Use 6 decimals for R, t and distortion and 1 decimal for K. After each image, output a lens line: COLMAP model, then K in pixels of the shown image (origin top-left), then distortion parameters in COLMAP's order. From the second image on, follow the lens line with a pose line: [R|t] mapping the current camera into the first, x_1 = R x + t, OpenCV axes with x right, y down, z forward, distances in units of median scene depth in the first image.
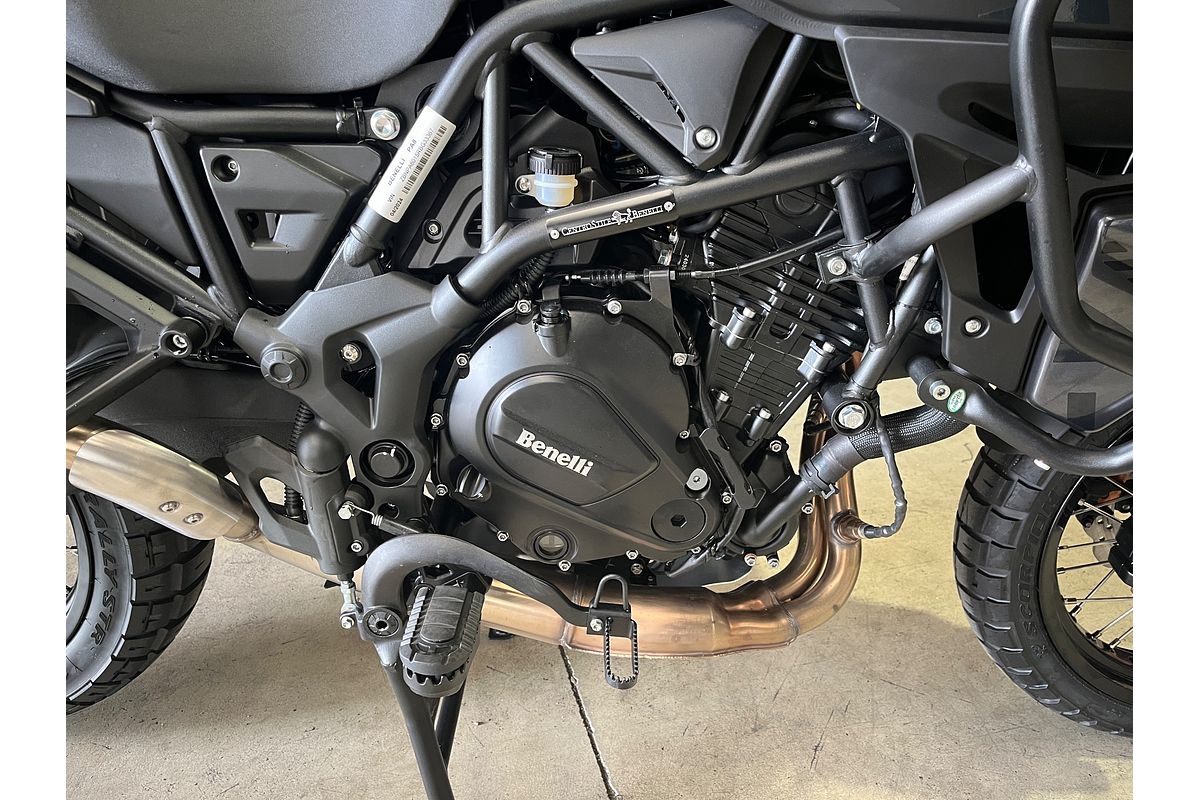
lens RADIAL K [[817.4, 0, 604.7], [0, 817.4, 407.6], [0, 0, 1]] dist [0.067893, -0.095275]
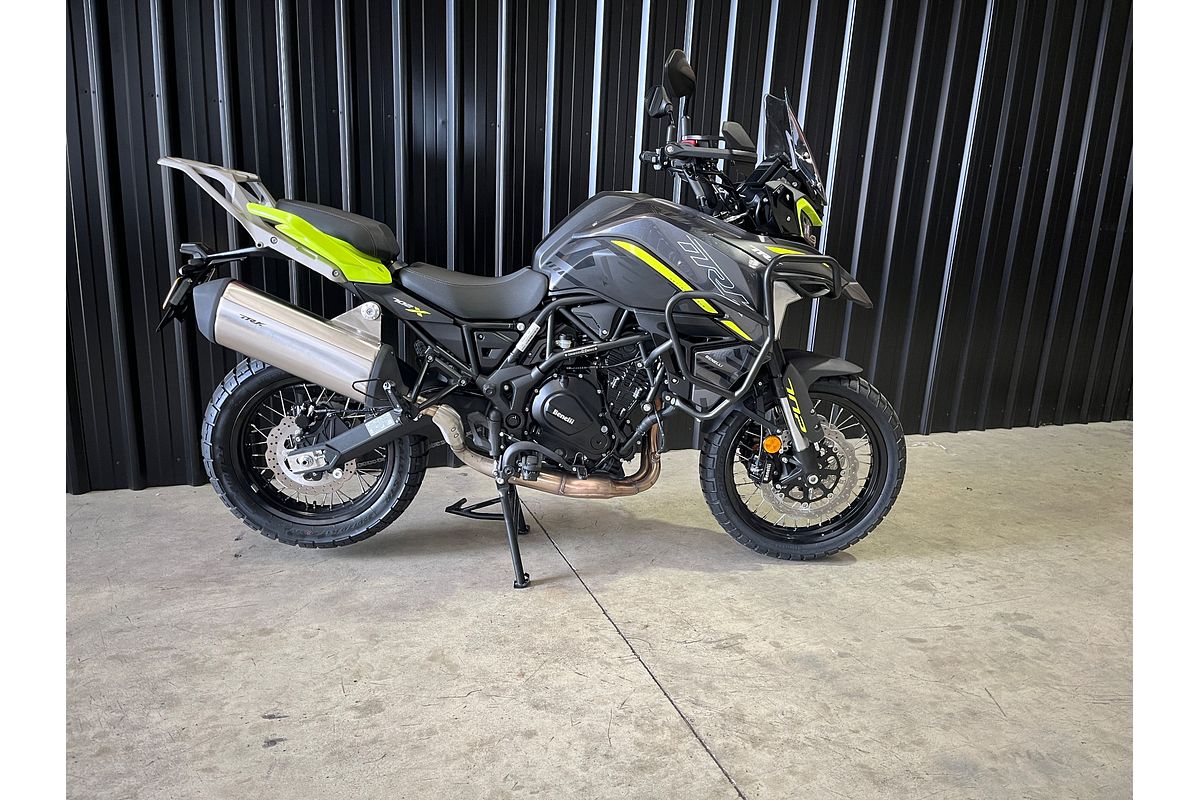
lens RADIAL K [[817.4, 0, 603.6], [0, 817.4, 400.5], [0, 0, 1]] dist [0.067893, -0.095275]
pose [[0.995212, 0.013969, 0.096733, -0.236472], [0.006402, 0.978292, -0.207132, 0.735933], [-0.097527, 0.206759, 0.973519, -2.511731]]
